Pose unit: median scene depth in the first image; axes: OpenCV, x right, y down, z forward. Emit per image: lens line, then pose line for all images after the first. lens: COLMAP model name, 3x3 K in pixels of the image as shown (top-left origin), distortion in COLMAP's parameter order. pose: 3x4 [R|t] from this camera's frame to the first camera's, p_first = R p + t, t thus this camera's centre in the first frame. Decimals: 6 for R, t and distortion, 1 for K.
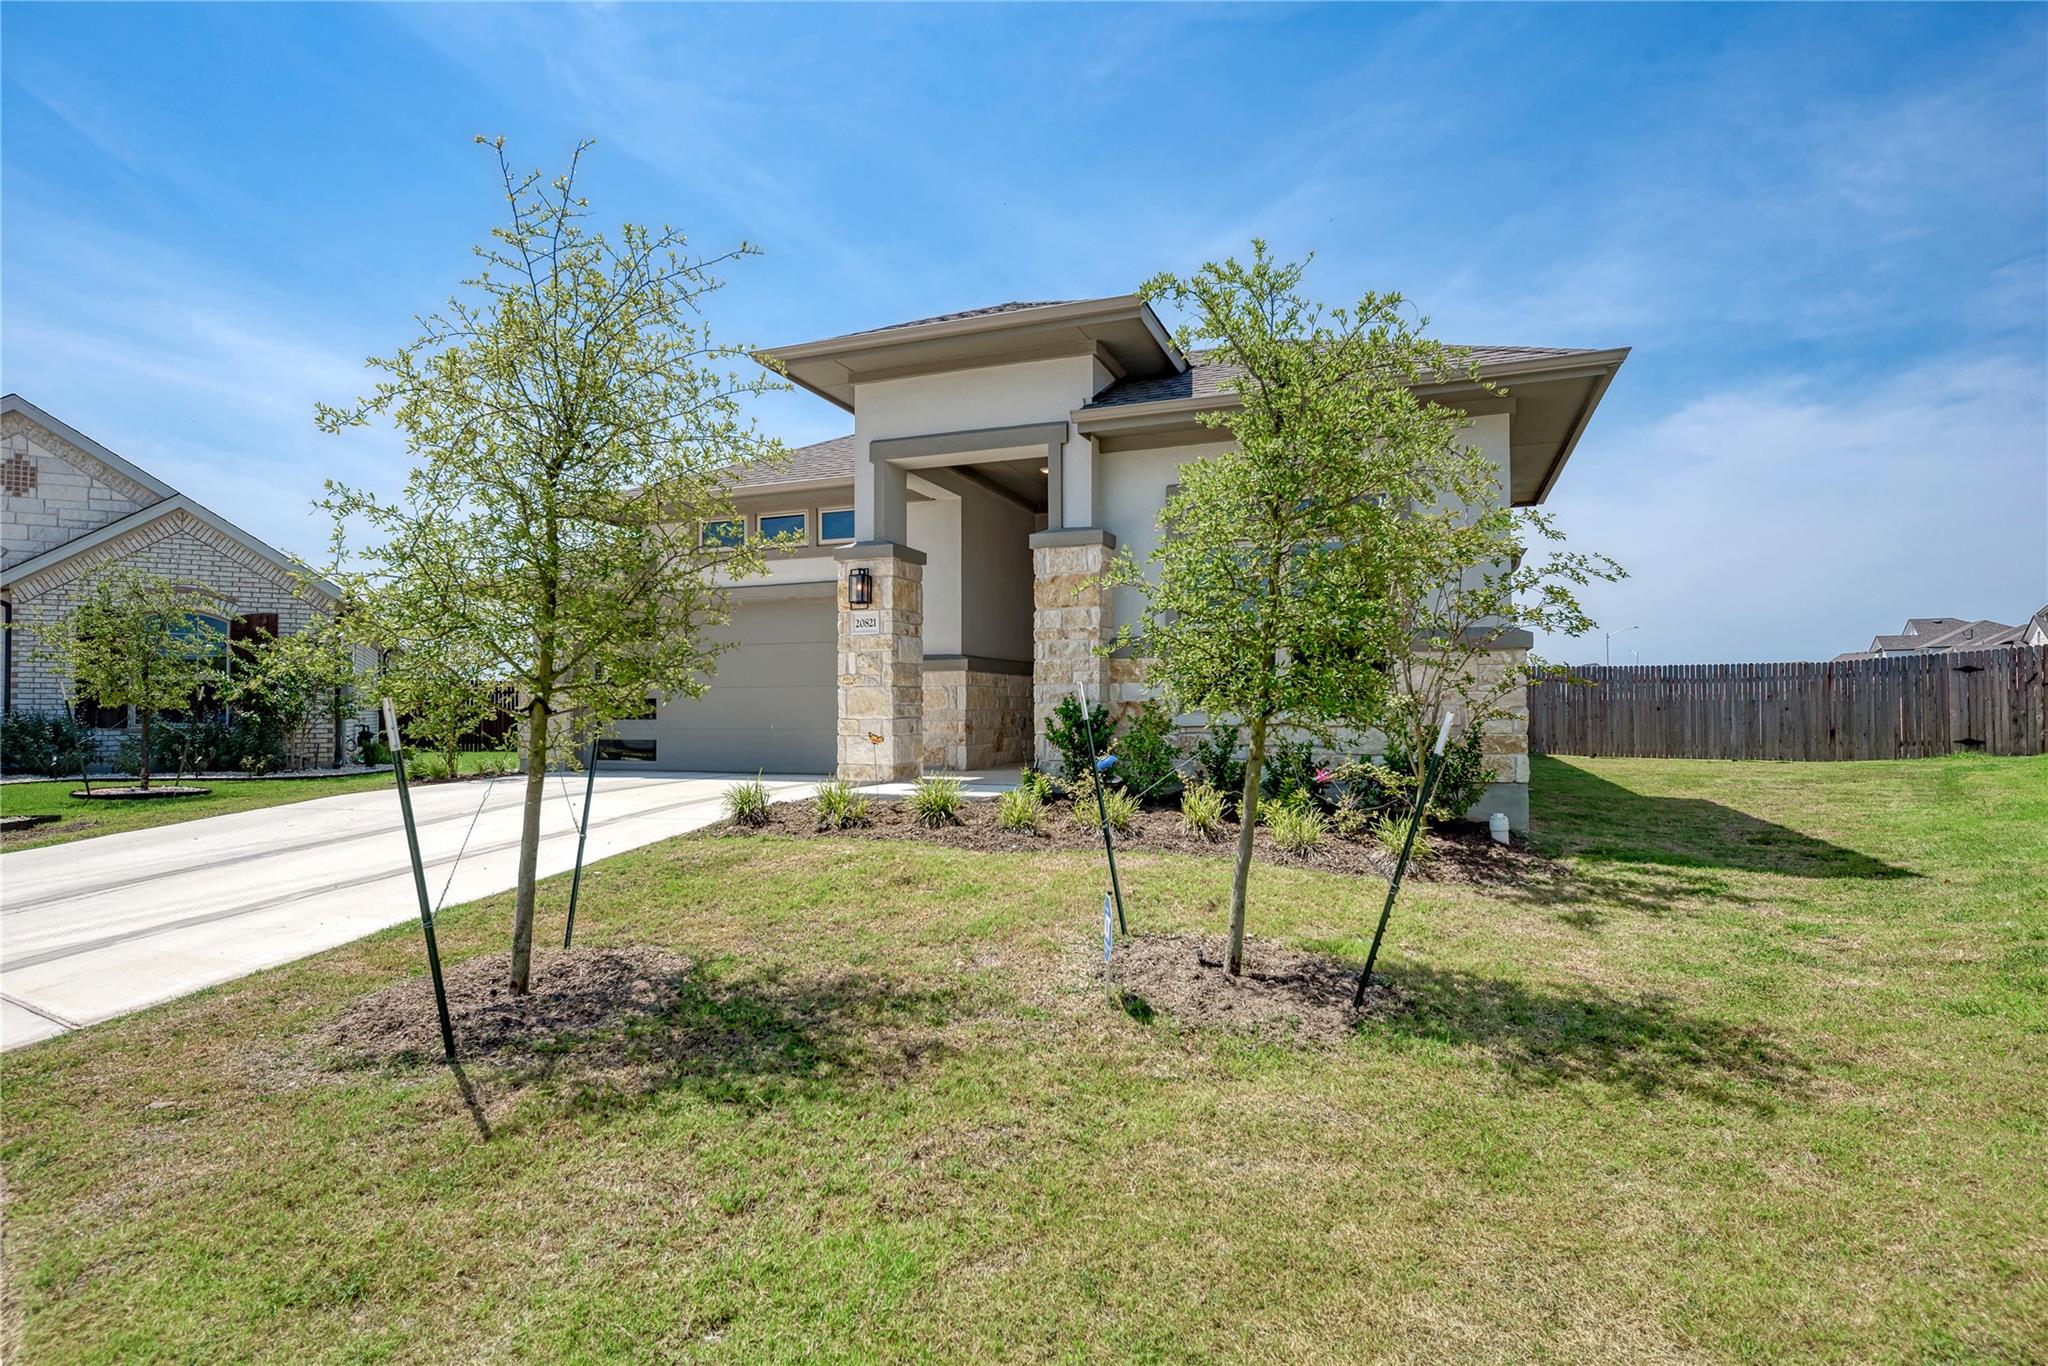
lens RADIAL K [[1030.5, 0, 1024.0], [0, 1030.5, 683.0], [0, 0, 1]] dist [0.000416, 0.000095]
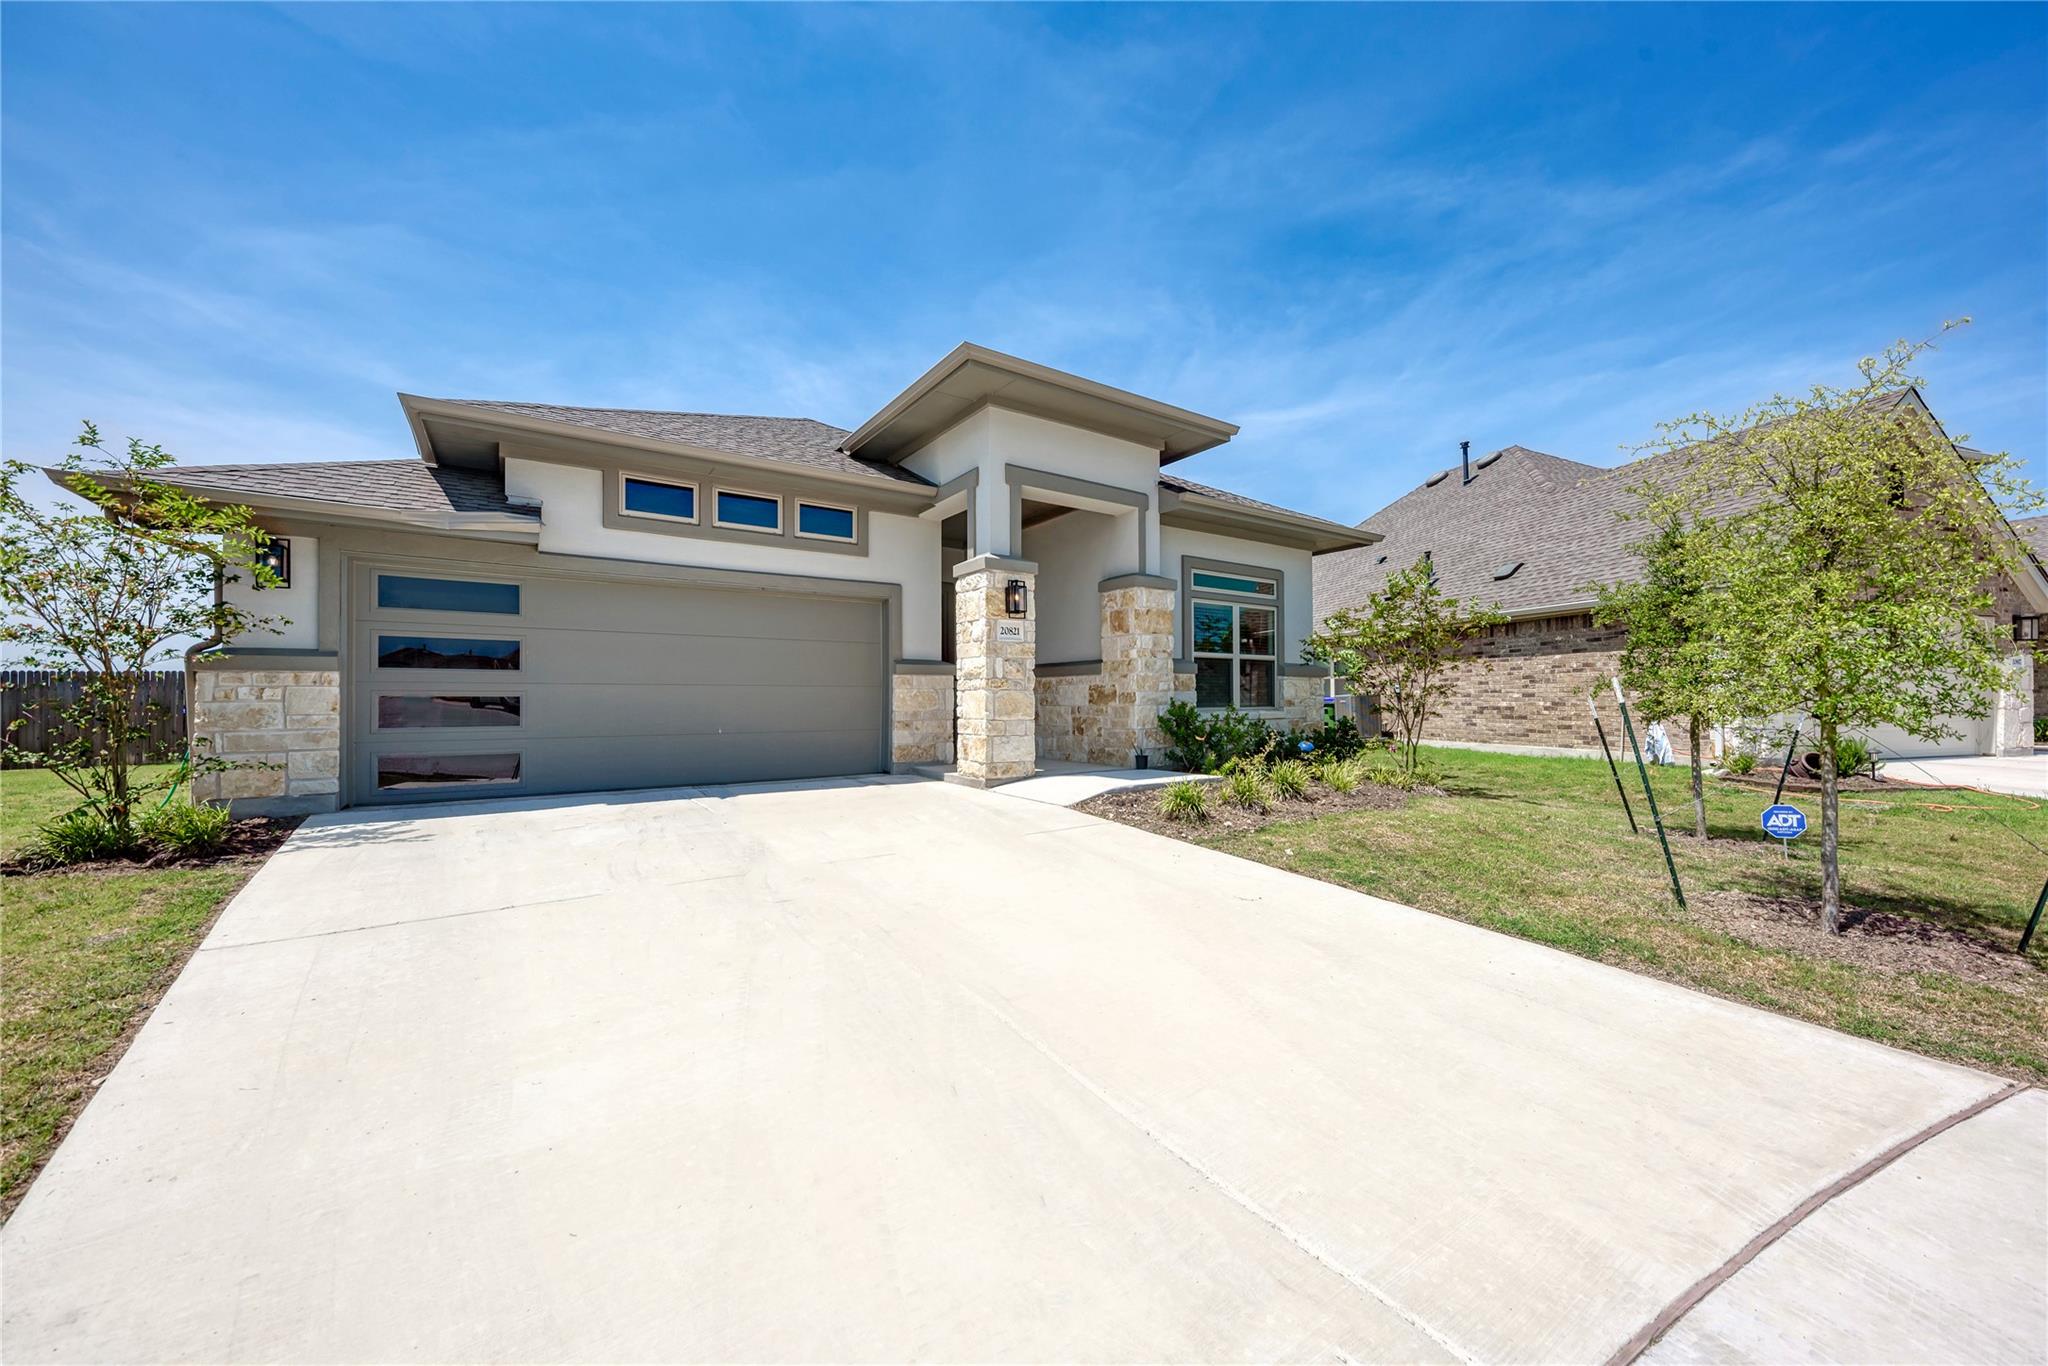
lens RADIAL K [[742.1, 0, 1027.8], [0, 742.1, 696.9], [0, 0, 1]] dist [0.011840, -0.006948]
pose [[0.574932, 0.006104, 0.818178, -0.783149], [-0.022591, 0.999709, 0.008416, 0.003894], [-0.817889, -0.023322, 0.574903, 0.536262]]
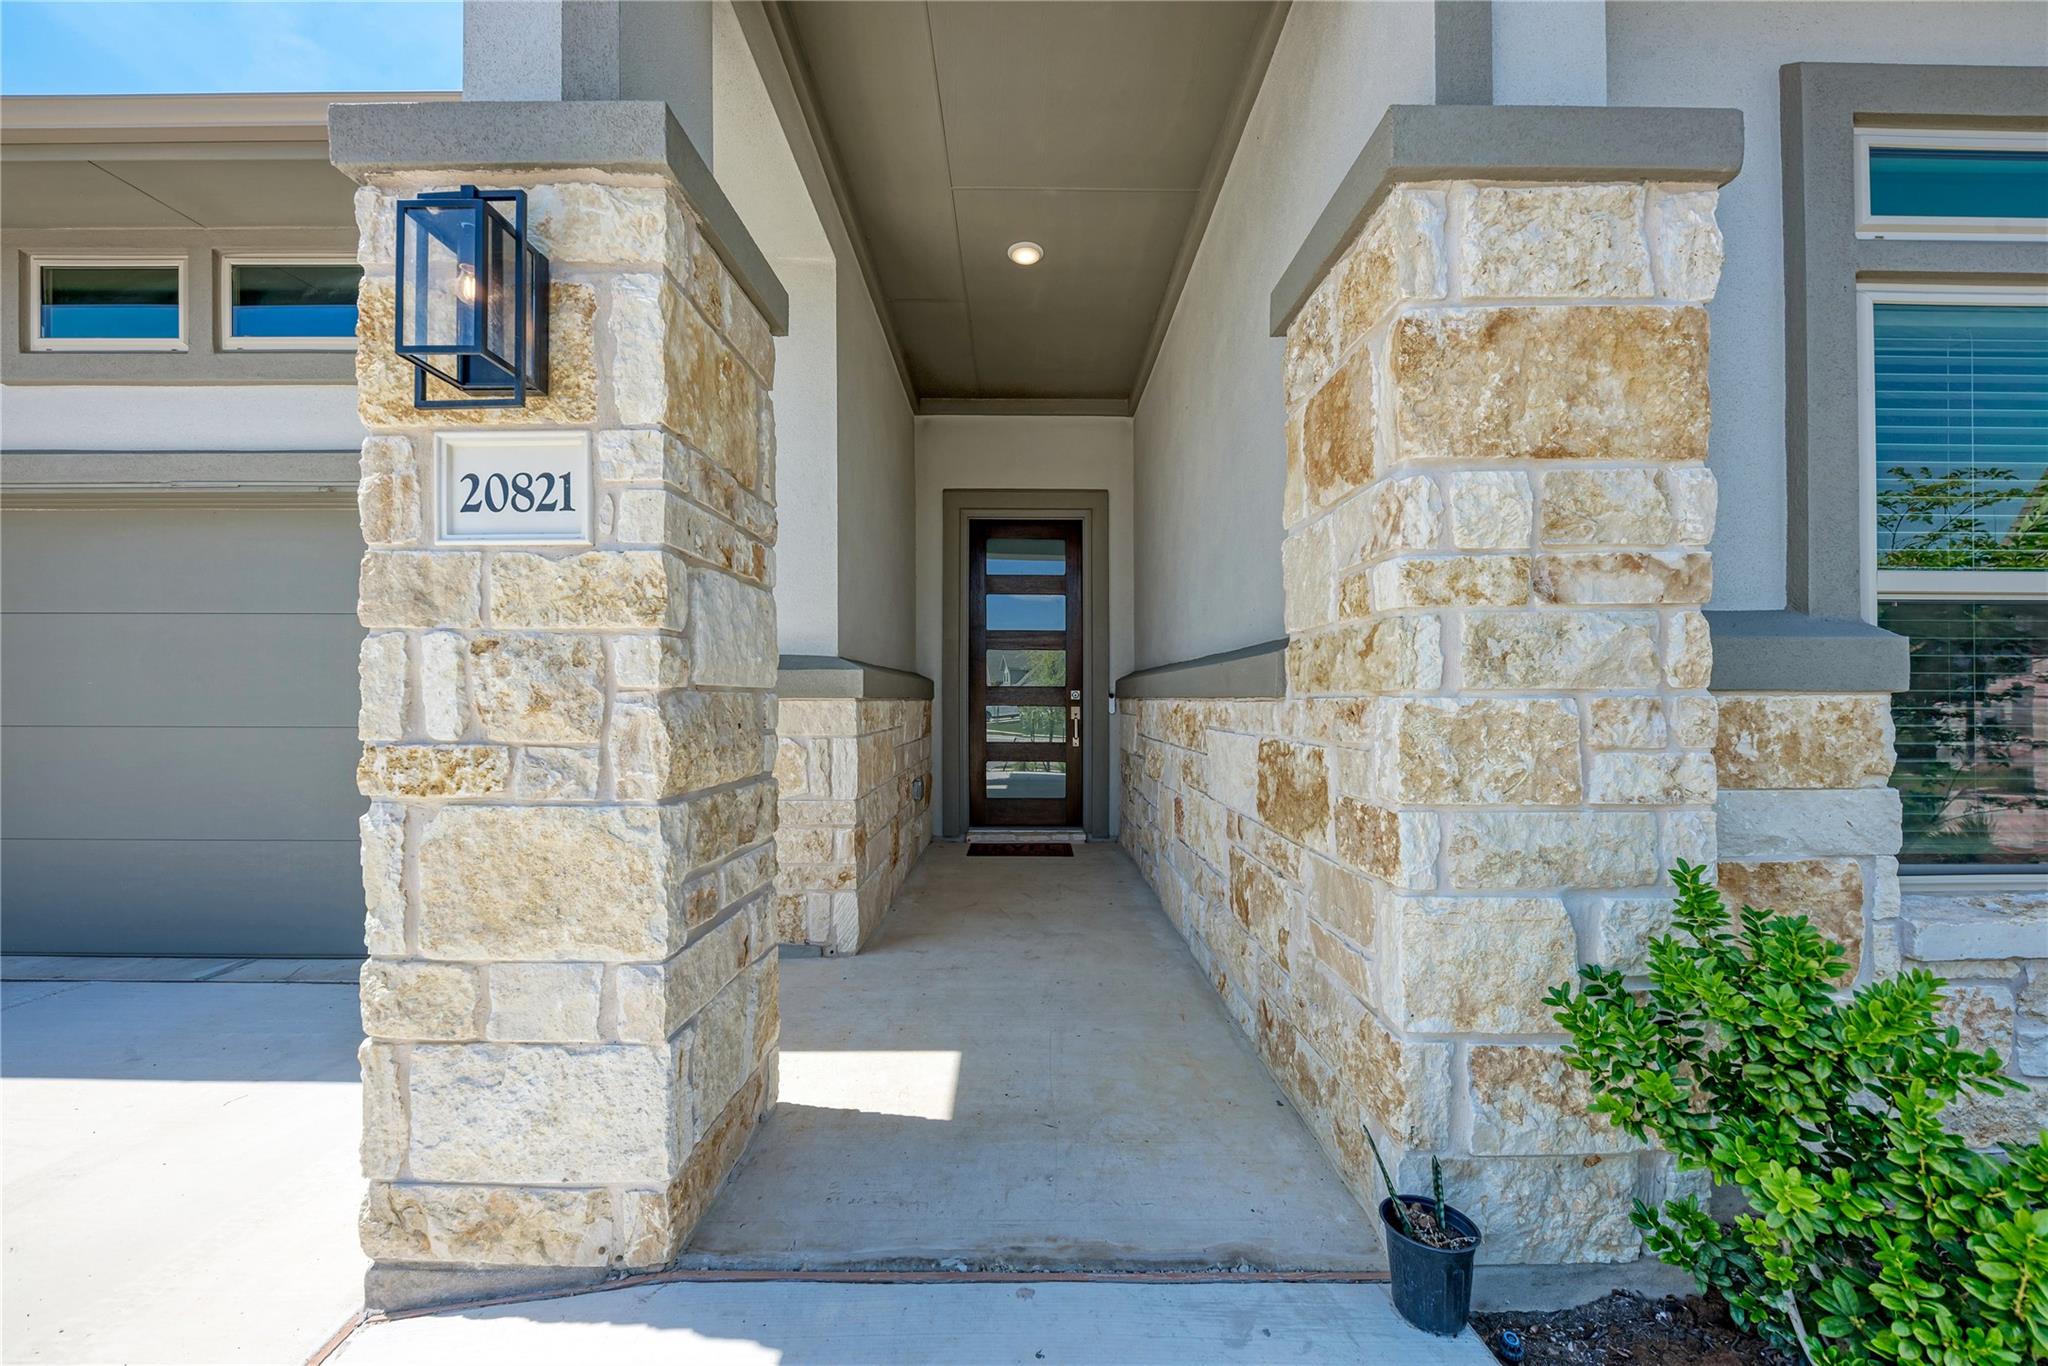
lens RADIAL K [[742.1, 0, 1027.8], [0, 742.1, 696.9], [0, 0, 1]] dist [0.011840, -0.006948]
pose [[0.932964, 0.006584, 0.359909, -0.112298], [-0.016132, 0.999593, 0.023531, -0.022782], [-0.359607, -0.027759, 0.932691, 0.826318]]
